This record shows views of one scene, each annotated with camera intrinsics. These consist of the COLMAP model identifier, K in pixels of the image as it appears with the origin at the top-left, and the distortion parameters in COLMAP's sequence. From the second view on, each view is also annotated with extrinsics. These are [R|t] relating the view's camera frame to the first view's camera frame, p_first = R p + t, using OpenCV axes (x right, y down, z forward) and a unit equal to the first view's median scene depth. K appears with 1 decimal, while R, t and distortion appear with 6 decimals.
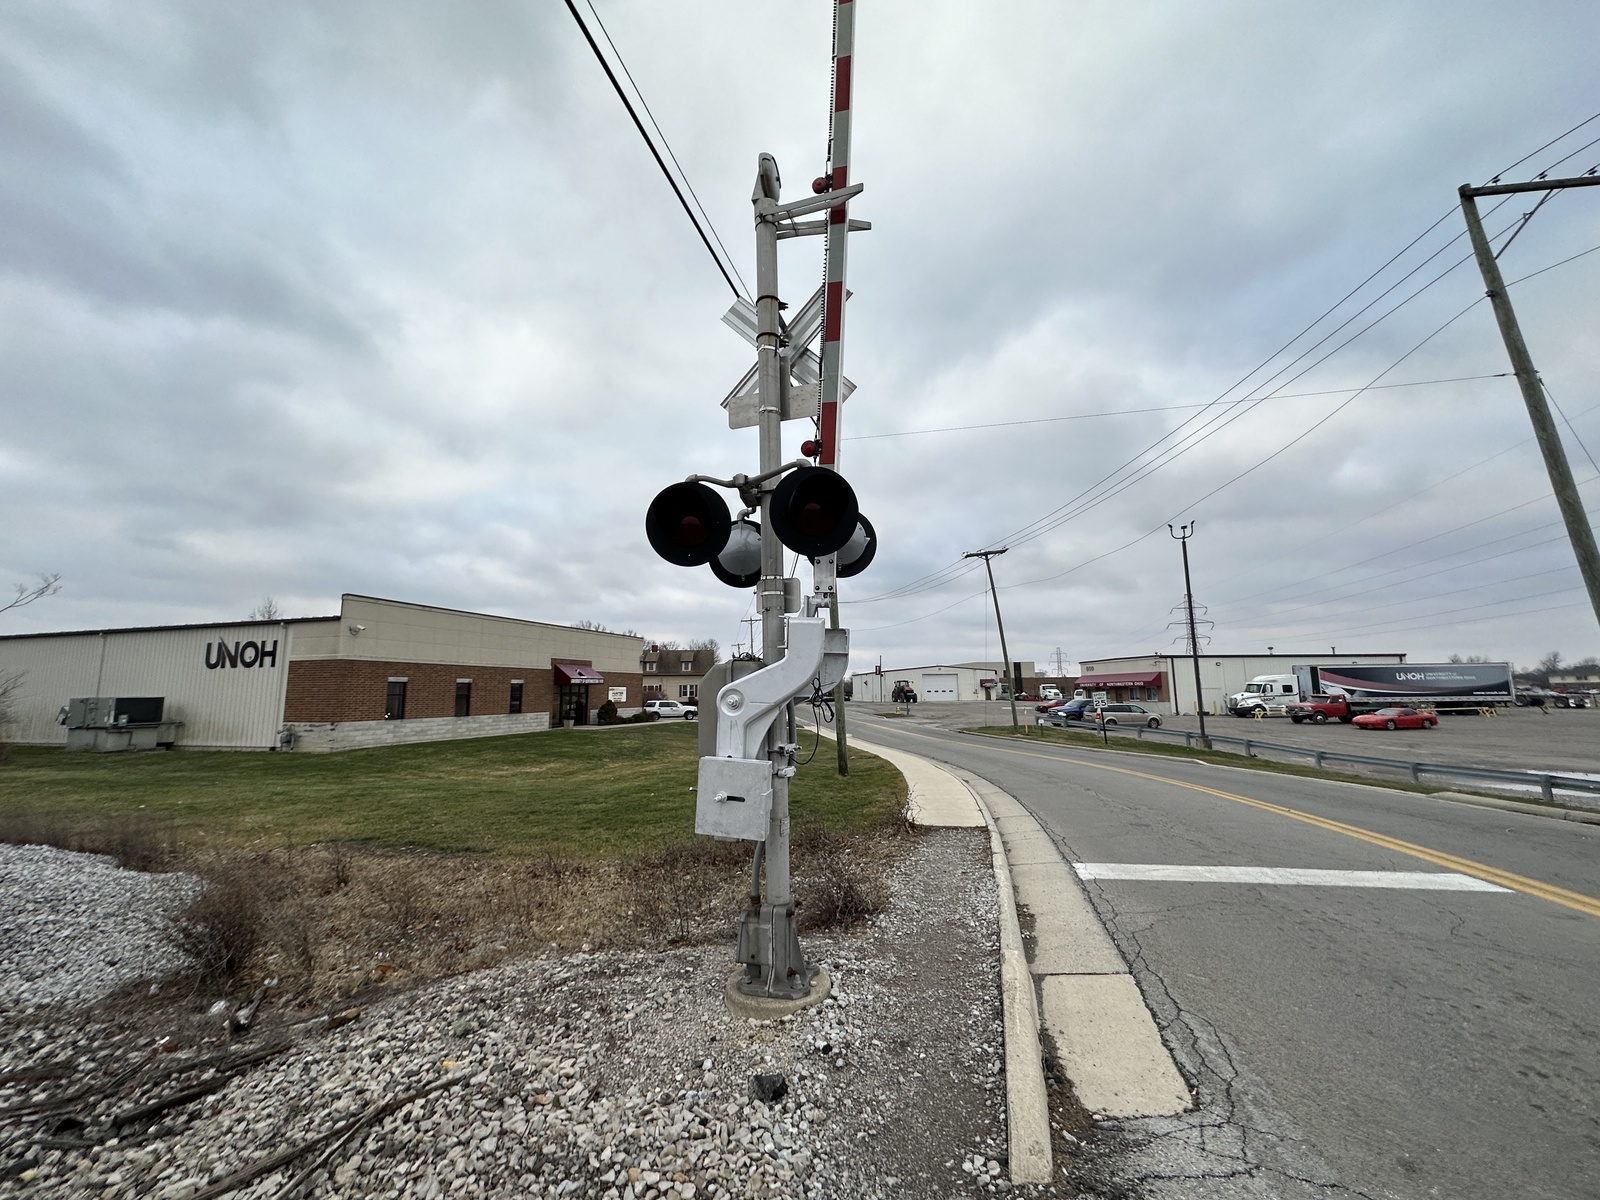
lens RADIAL K [[636.3, 0, 786.6], [0, 636.3, 604.8], [0, 0, 1]] dist [-0.001049, 0.000443]
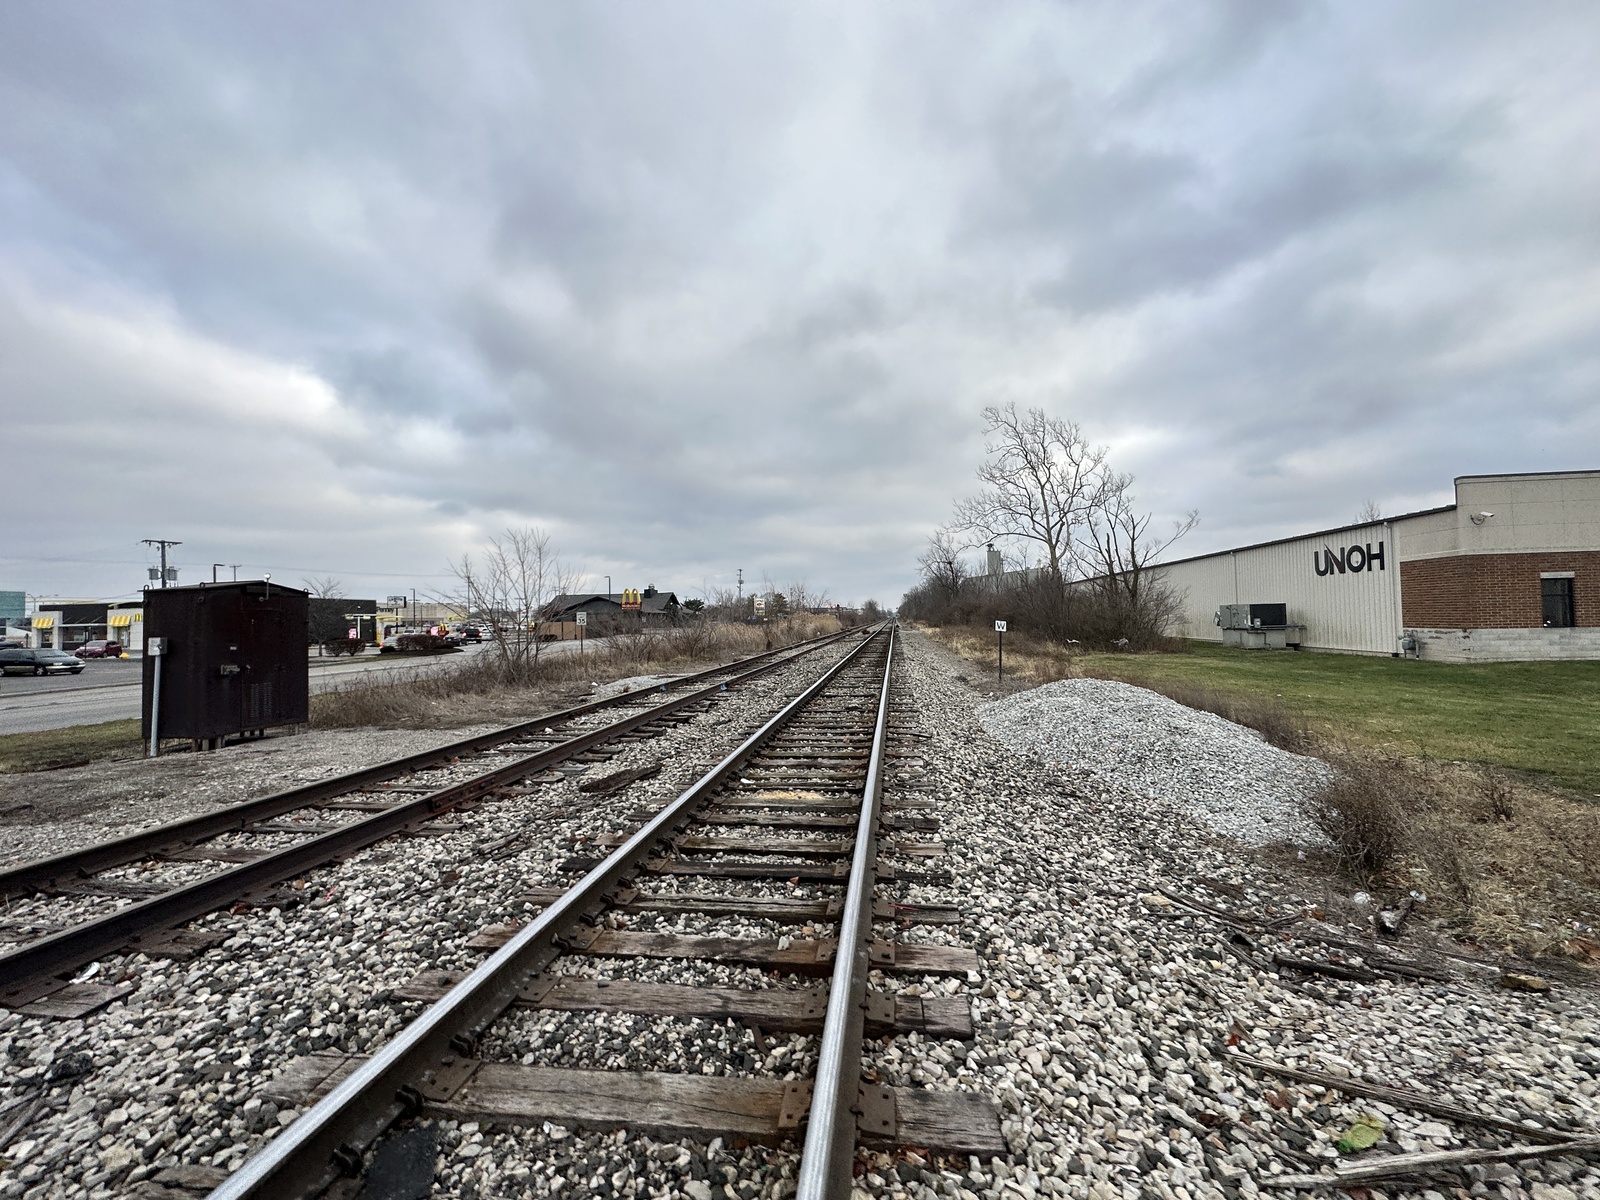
lens RADIAL K [[636.3, 0, 817.5], [0, 636.3, 599.4], [0, 0, 1]] dist [-0.001049, 0.000443]
pose [[0.161940, -0.022582, -0.986542, -0.017246], [0.154814, 0.987940, 0.002798, 0.015055], [0.974581, -0.153184, 0.163483, 0.030523]]
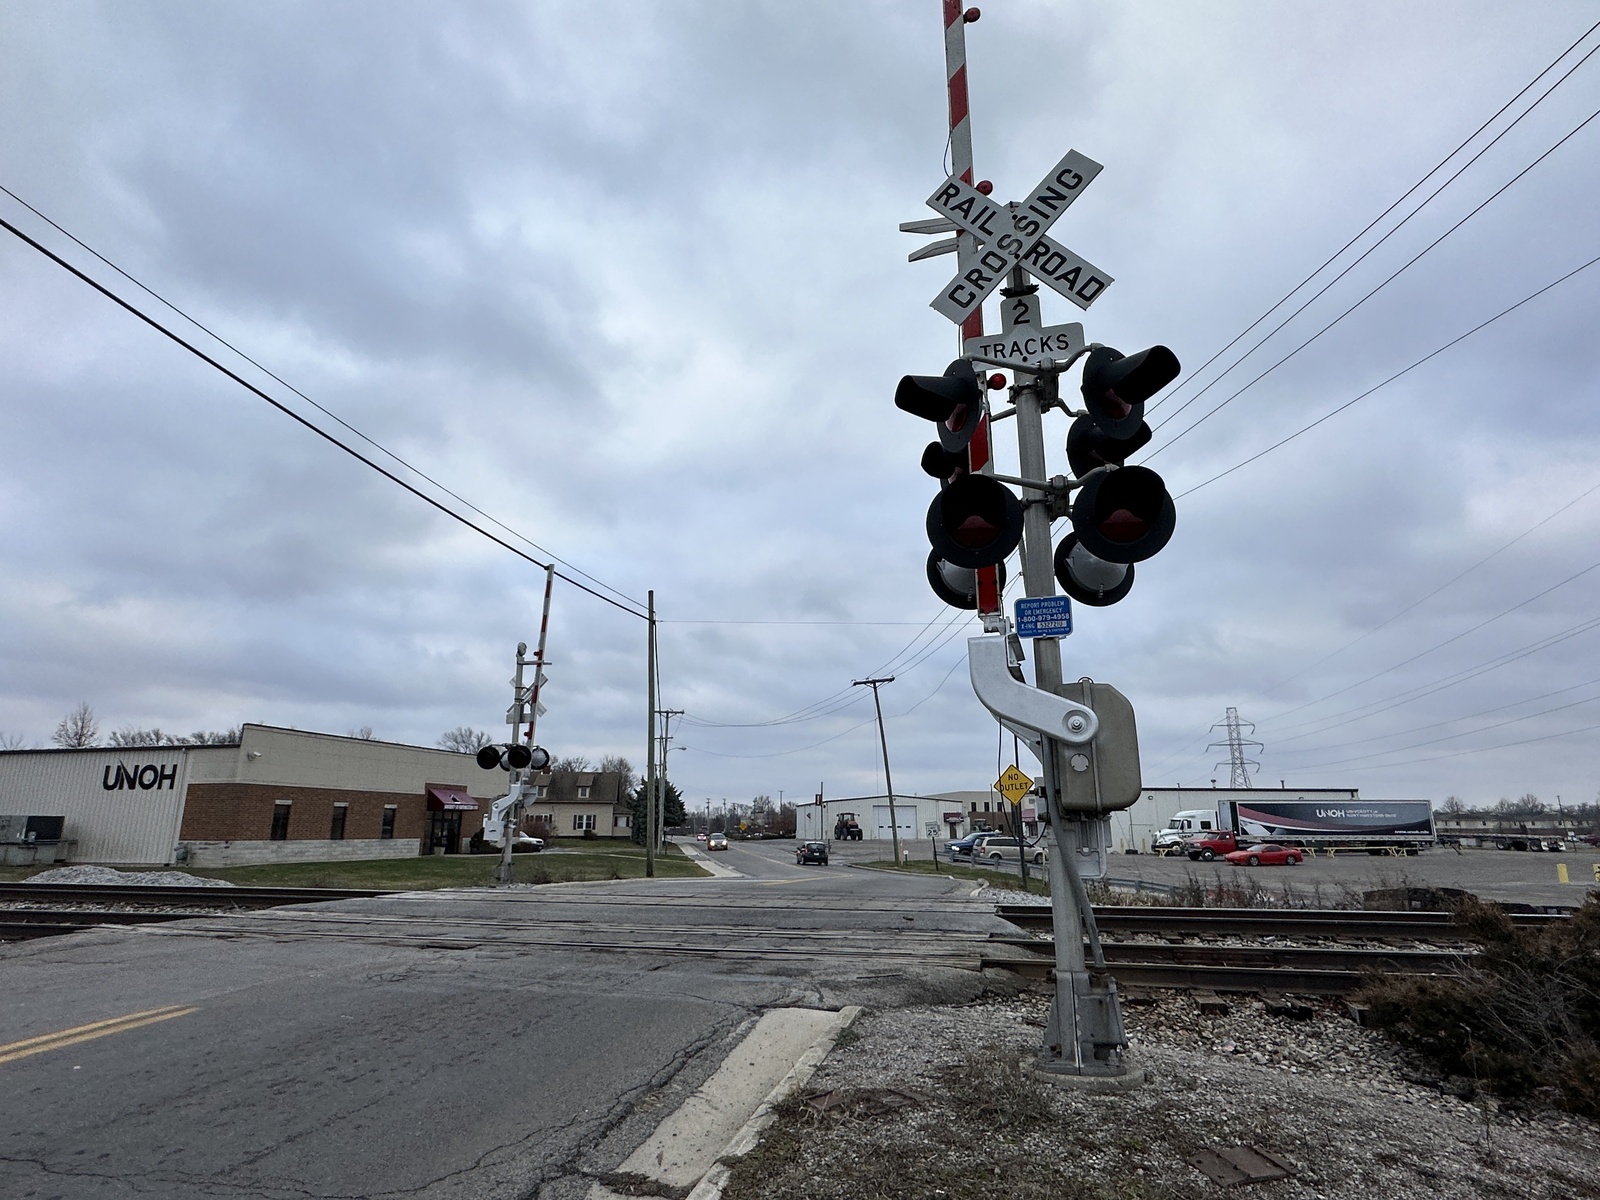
lens RADIAL K [[882.6, 0, 808.5], [0, 882.6, 583.0], [0, 0, 1]] dist [0.002928, -0.000879]
pose [[0.997689, 0.028115, 0.061858, 0.335369], [-0.019362, 0.990270, -0.137809, -0.119254], [-0.065130, 0.136293, 0.988525, -1.141062]]
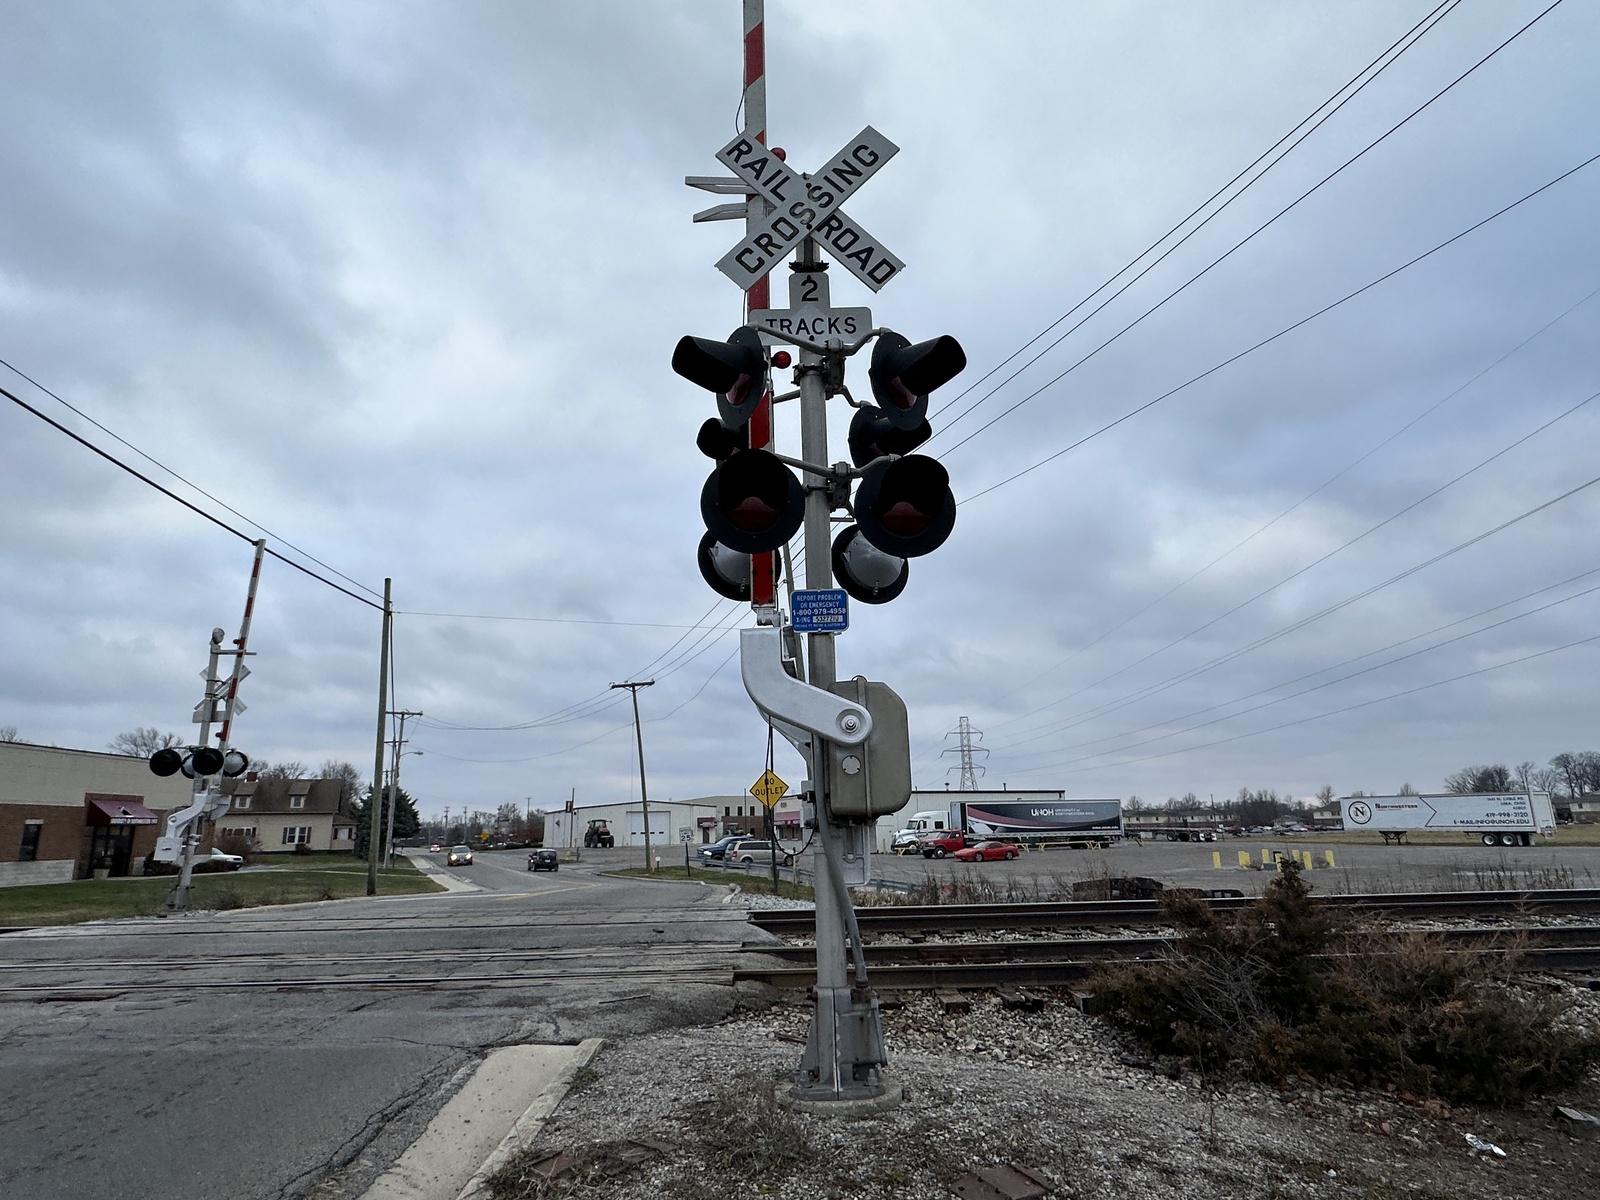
lens RADIAL K [[882.6, 0, 791.6], [0, 882.6, 594.7], [0, 0, 1]] dist [0.002928, -0.000879]
pose [[0.949876, 0.072250, 0.304163, 0.348928], [-0.031393, 0.990054, -0.137137, -0.110560], [-0.311046, 0.120715, 0.942697, -1.039238]]
